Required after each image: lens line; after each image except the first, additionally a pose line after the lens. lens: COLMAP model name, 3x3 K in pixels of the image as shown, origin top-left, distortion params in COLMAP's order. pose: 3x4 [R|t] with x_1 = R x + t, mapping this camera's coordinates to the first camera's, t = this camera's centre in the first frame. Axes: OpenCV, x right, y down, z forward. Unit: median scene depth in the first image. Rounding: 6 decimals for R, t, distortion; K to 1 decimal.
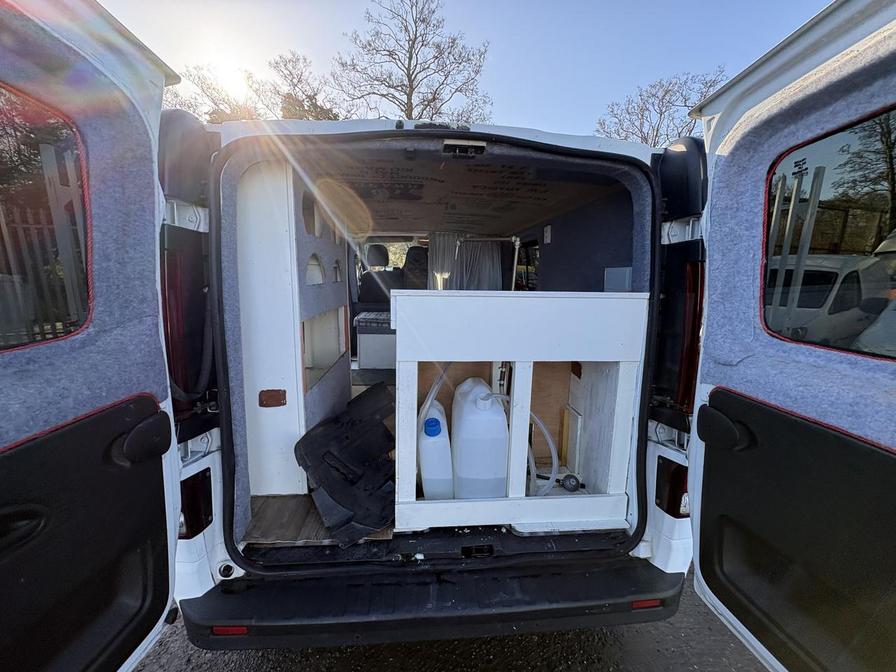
lens RADIAL K [[357.0, 0, 448.6], [0, 357.0, 336.9], [0, 0, 1]] dist [0.000053, 0.000148]
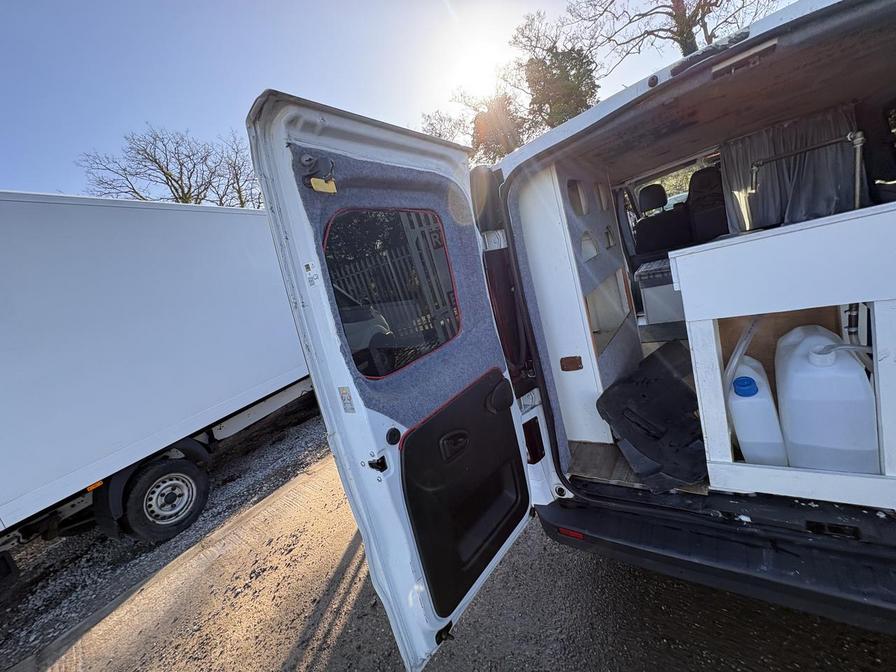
lens RADIAL K [[357.0, 0, 448.6], [0, 357.0, 336.9], [0, 0, 1]] dist [0.000053, 0.000148]
pose [[0.718898, -0.098398, -0.688116, 0.054465], [0.180253, 0.982457, 0.047828, -0.054829], [0.671338, -0.158418, 0.724023, -0.154375]]
